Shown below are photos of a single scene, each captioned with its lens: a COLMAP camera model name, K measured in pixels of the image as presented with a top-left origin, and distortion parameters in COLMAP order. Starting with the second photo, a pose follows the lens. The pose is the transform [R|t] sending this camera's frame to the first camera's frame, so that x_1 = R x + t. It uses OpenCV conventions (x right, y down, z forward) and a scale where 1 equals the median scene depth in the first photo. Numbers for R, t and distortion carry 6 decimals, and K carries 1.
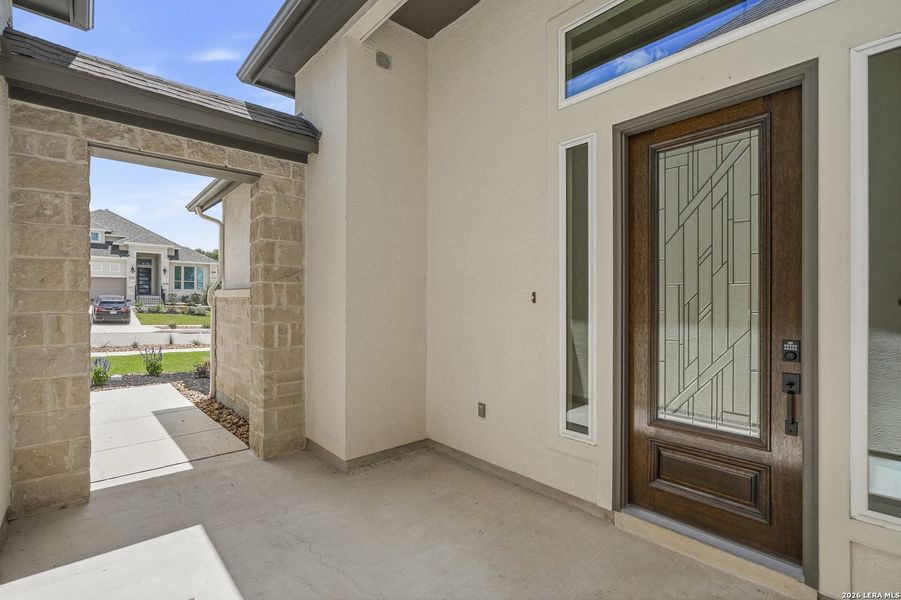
lens RADIAL K [[410.3, 0, 446.1], [0, 410.3, 295.0], [0, 0, 1]] dist [-0.004092, 0.000088]
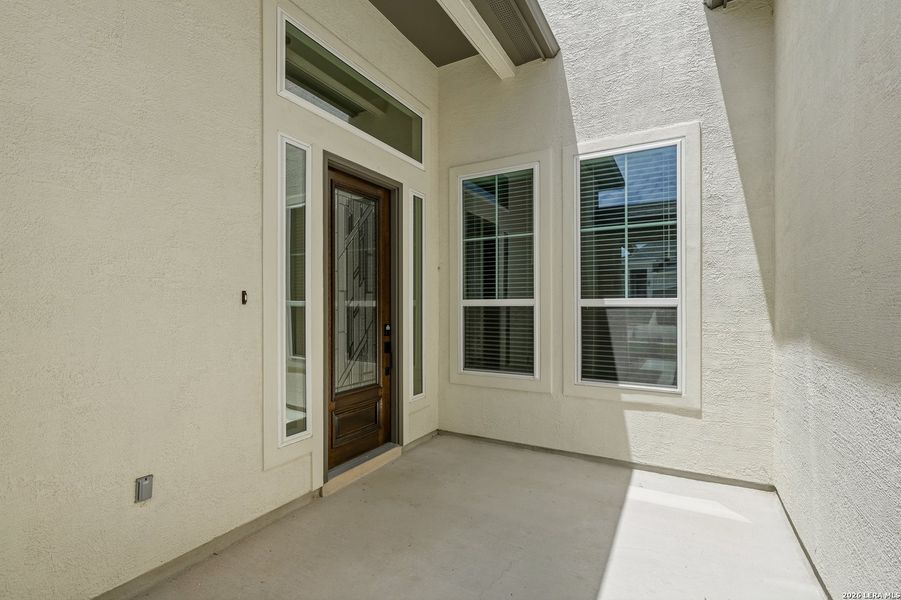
lens RADIAL K [[417.8, 0, 447.0], [0, 417.8, 308.0], [0, 0, 1]] dist [-0.002751, 0.000304]
pose [[-0.314815, 0.005859, 0.949135, -0.795575], [0.000642, 0.999982, -0.005960, 0.036639], [-0.949153, -0.001267, -0.314814, 1.014084]]
